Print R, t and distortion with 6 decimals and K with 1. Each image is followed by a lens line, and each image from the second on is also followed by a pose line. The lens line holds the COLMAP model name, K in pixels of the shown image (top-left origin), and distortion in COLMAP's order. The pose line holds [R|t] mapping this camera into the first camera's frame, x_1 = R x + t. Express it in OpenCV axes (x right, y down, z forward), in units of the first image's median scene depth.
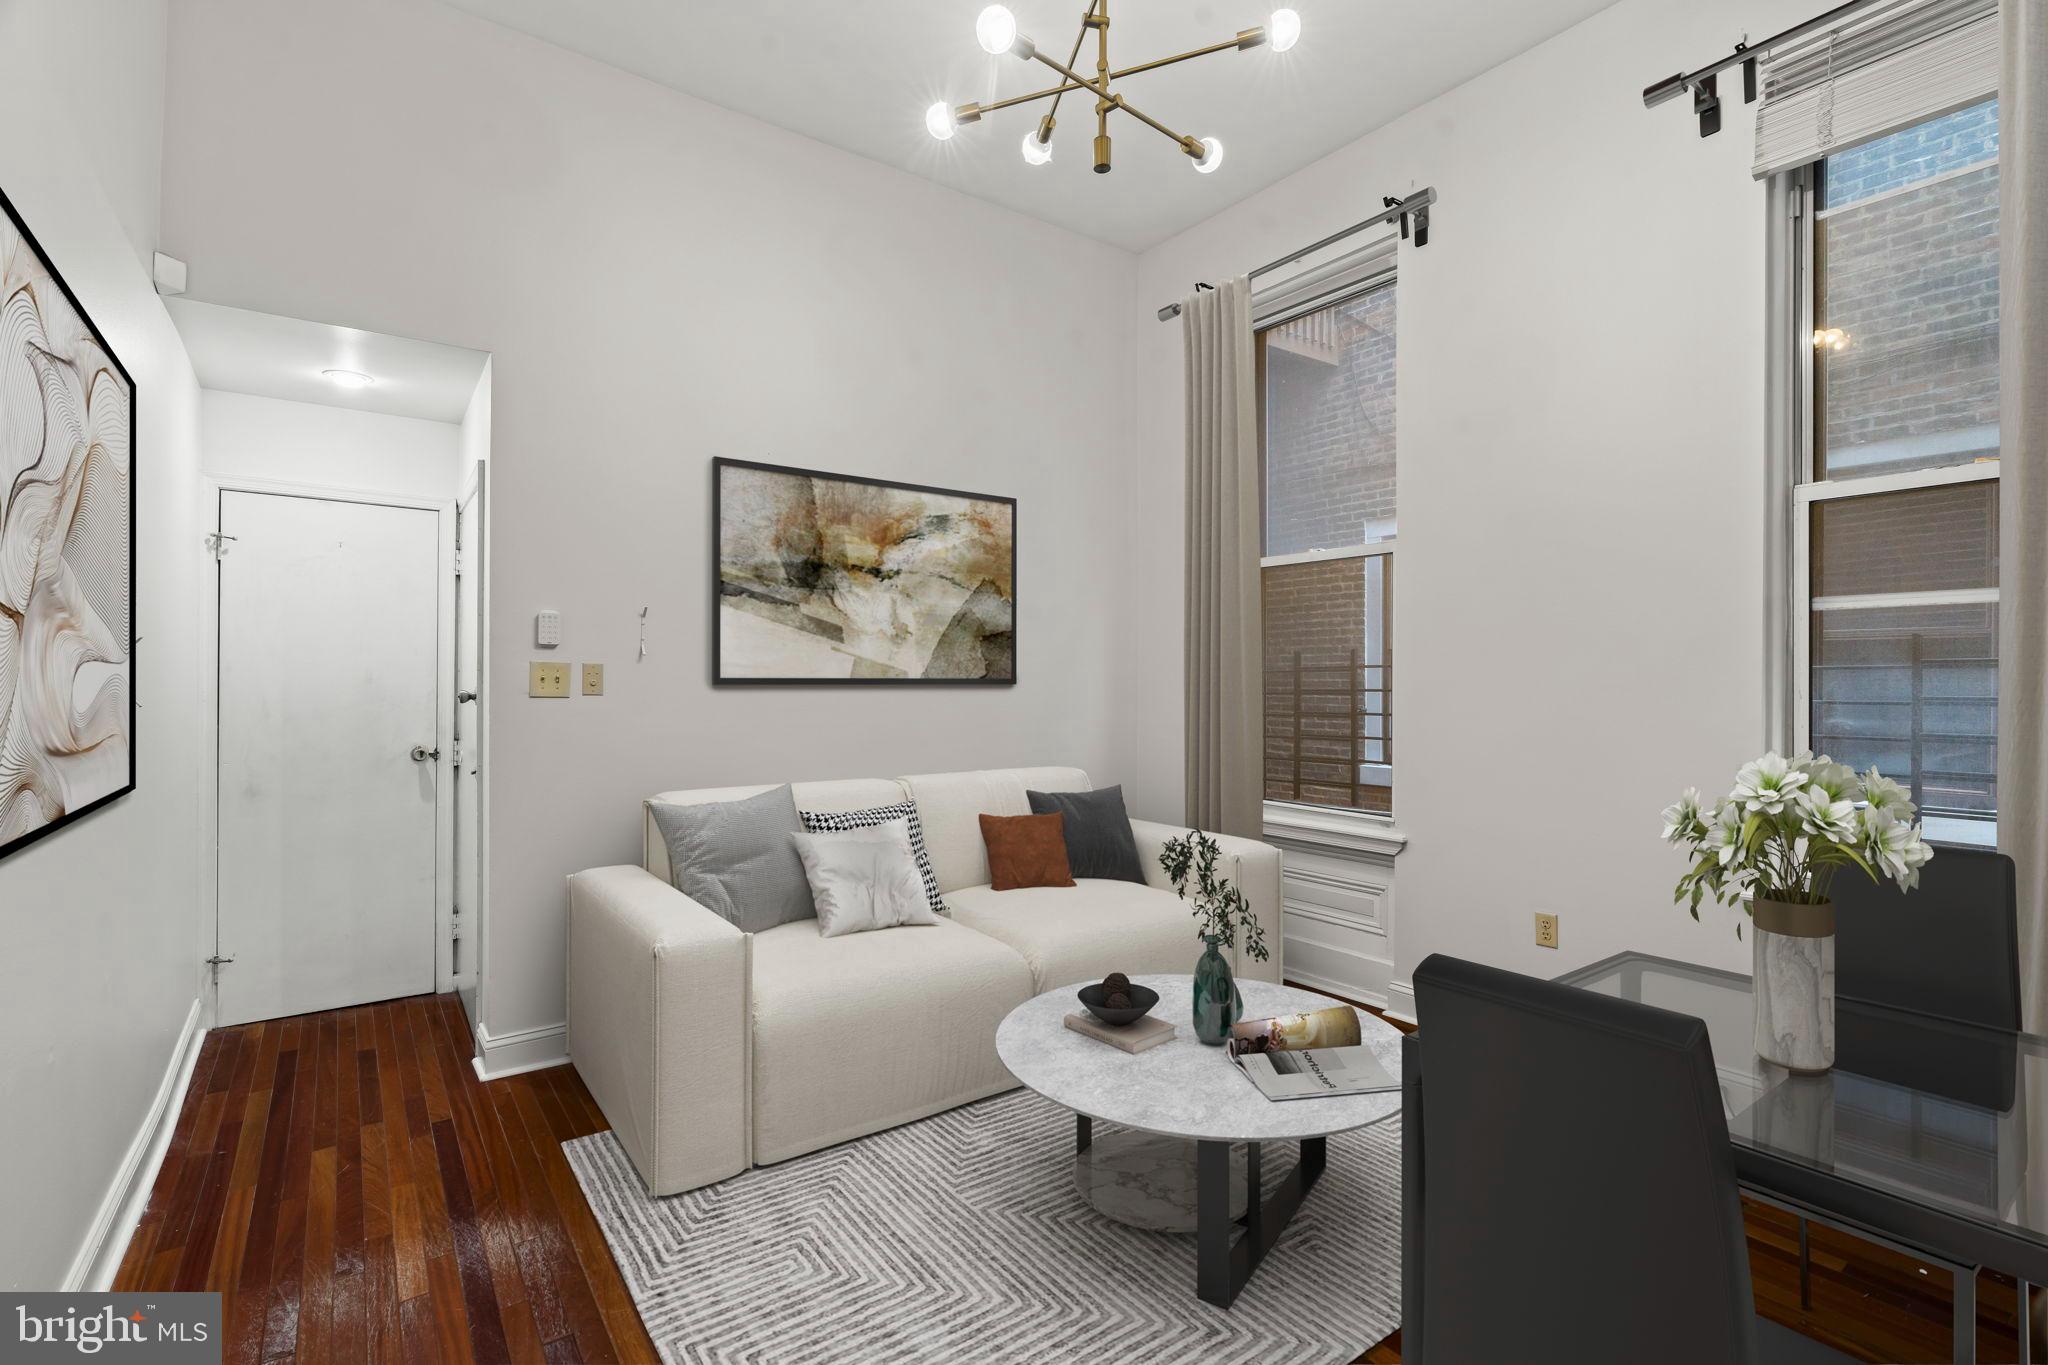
lens RADIAL K [[914.2, 0, 1003.3], [0, 914.2, 682.3], [0, 0, 1]] dist [-0.002619, 0.000486]
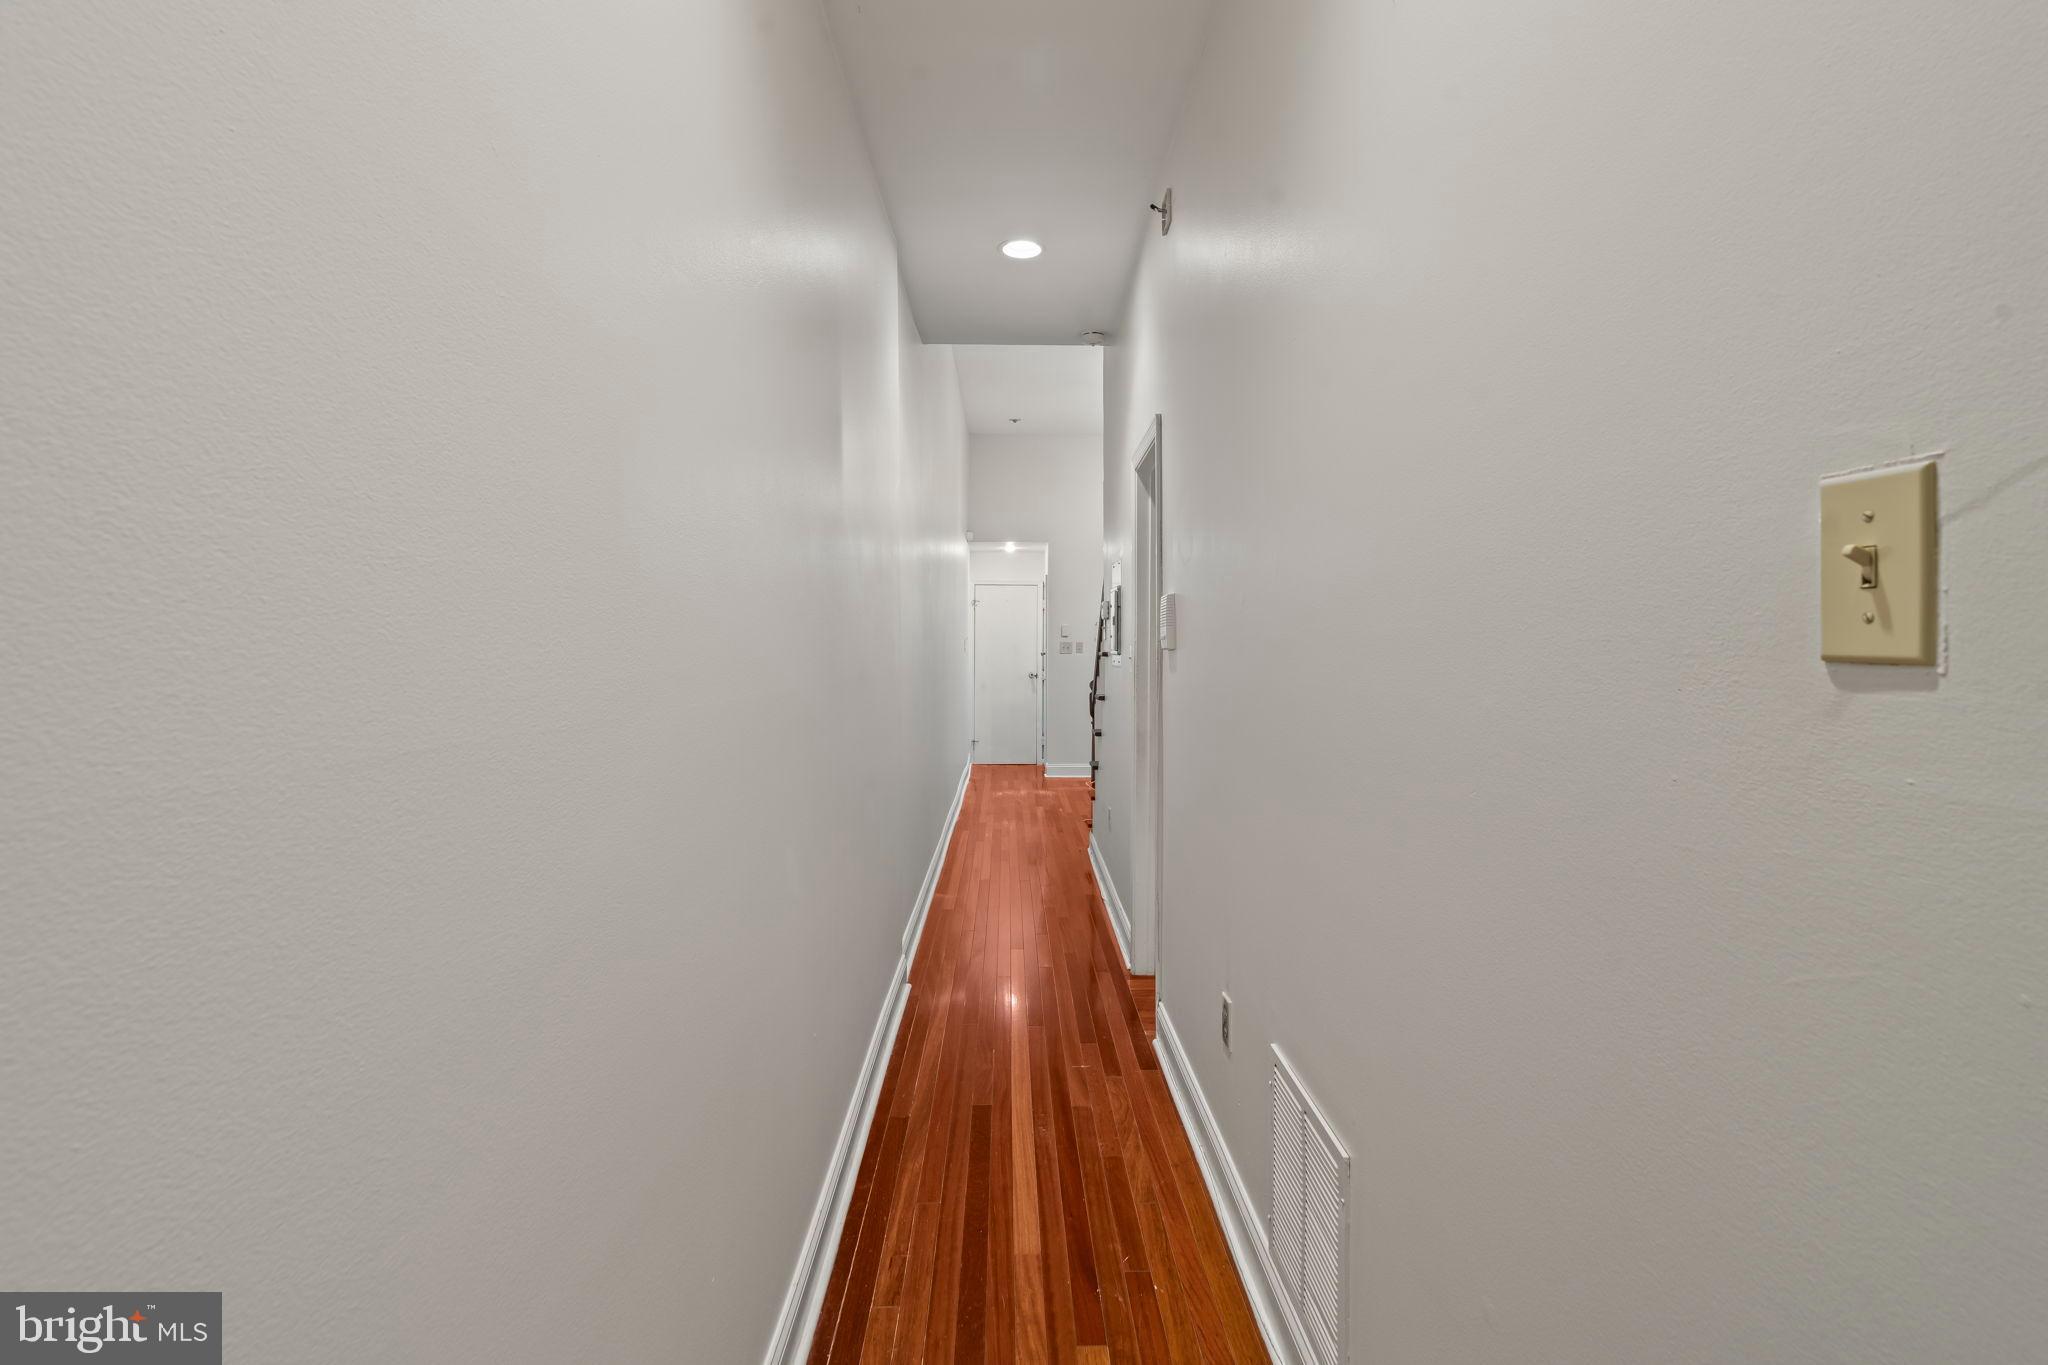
lens RADIAL K [[914.2, 0, 1003.3], [0, 914.2, 682.3], [0, 0, 1]] dist [-0.002619, 0.000486]
pose [[0.807386, 0.018533, -0.589732, 0.785124], [0.001689, 0.999430, 0.033722, 0.006162], [0.590020, -0.028223, 0.806895, -1.089162]]
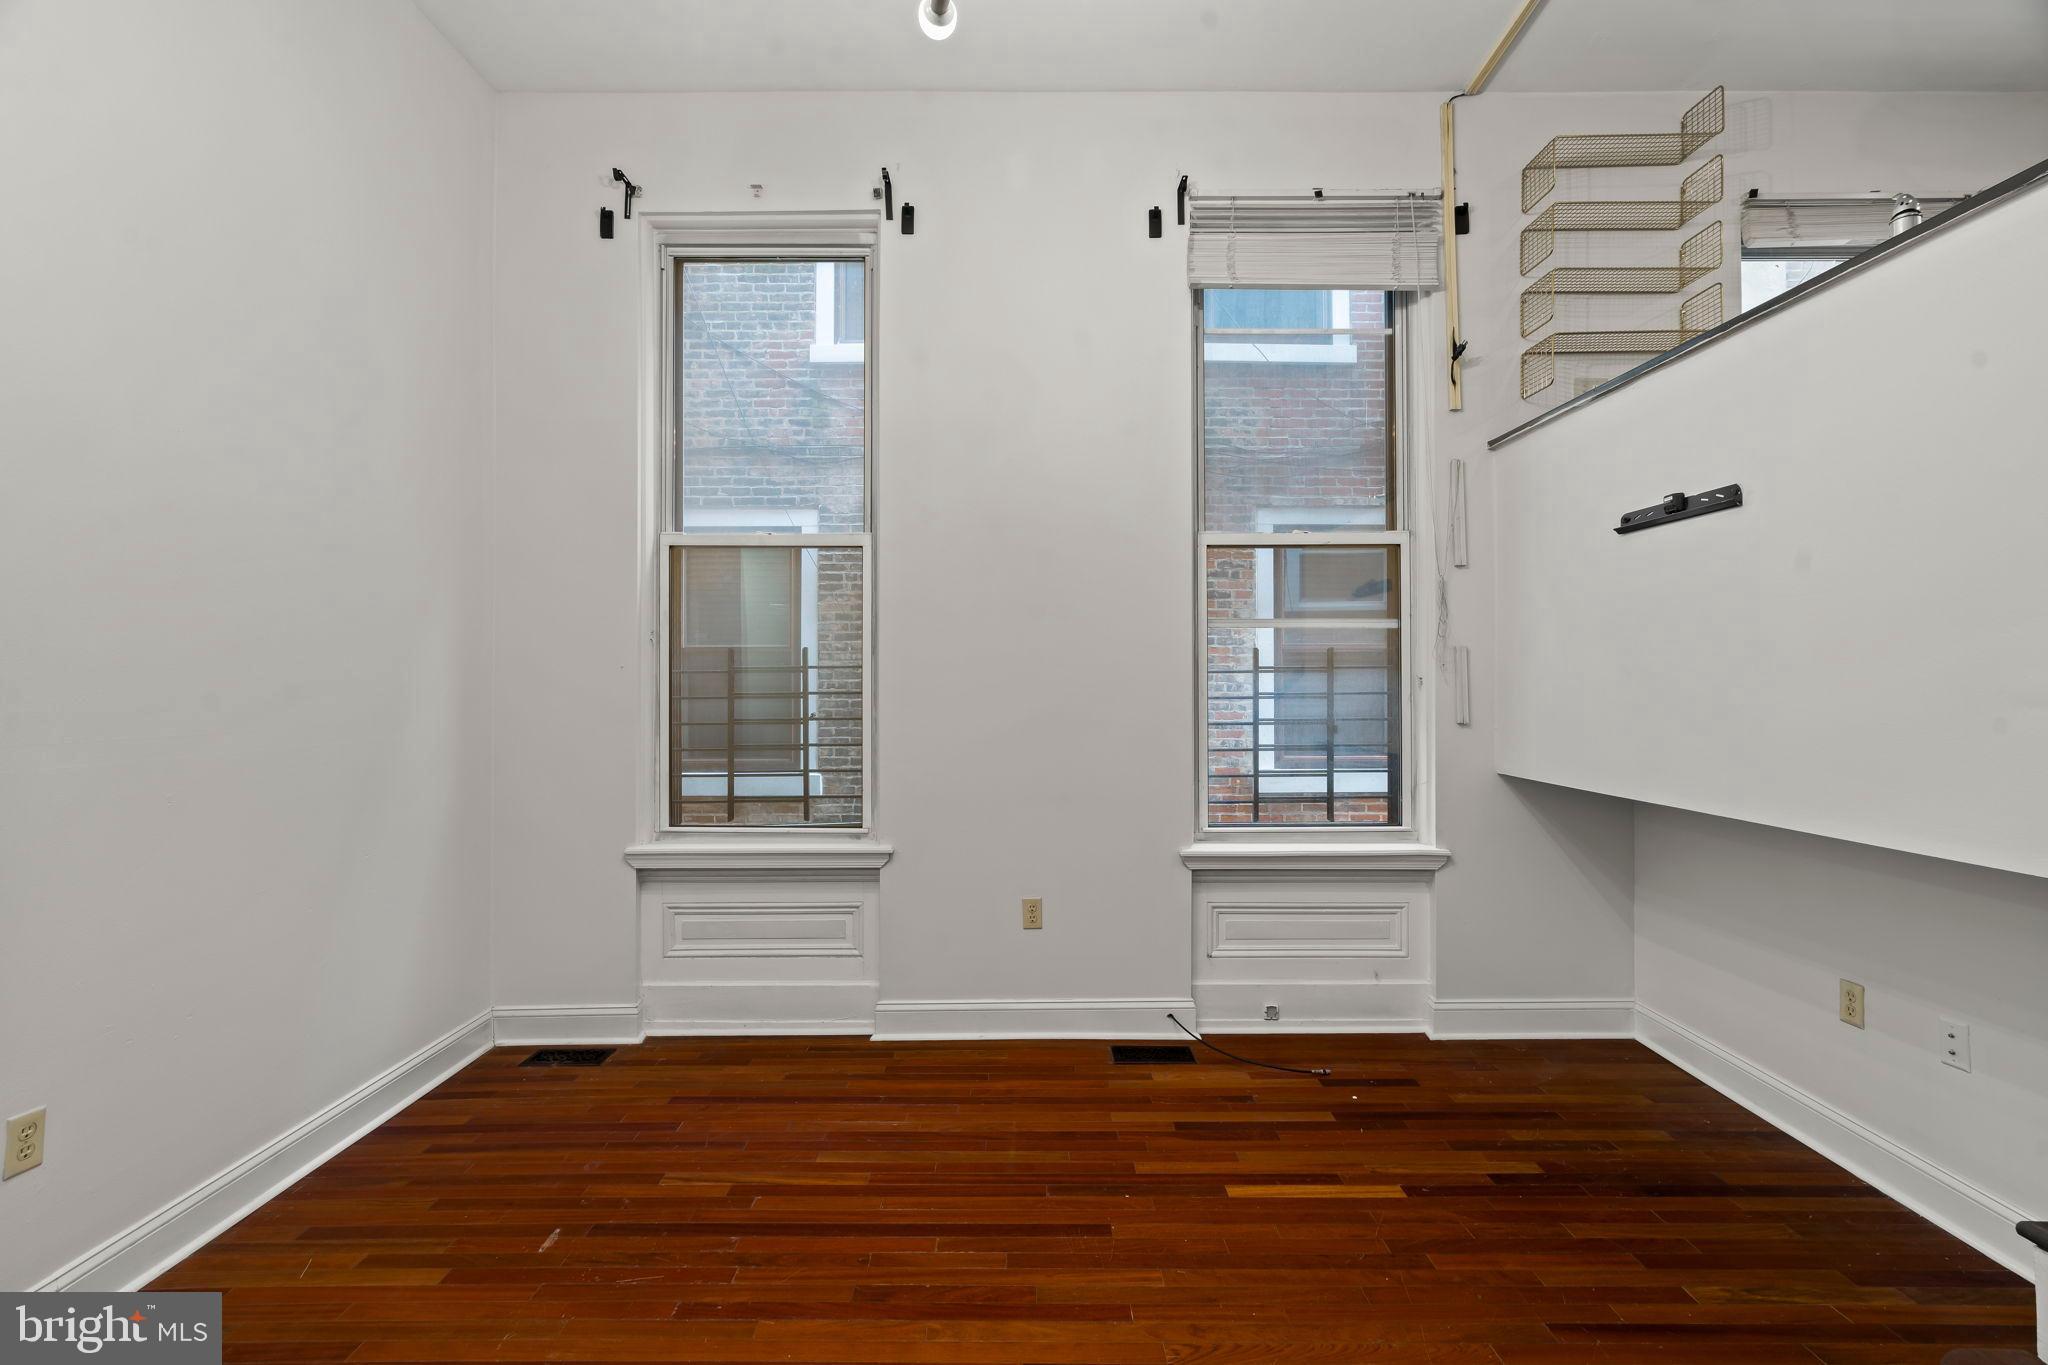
lens RADIAL K [[914.2, 0, 1003.3], [0, 914.2, 682.3], [0, 0, 1]] dist [-0.002619, 0.000486]
pose [[0.590093, -0.000463, 0.807335, -0.368165], [0.001110, 0.999999, -0.000237, -0.003287], [-0.807334, 0.001036, 0.590093, 0.480315]]
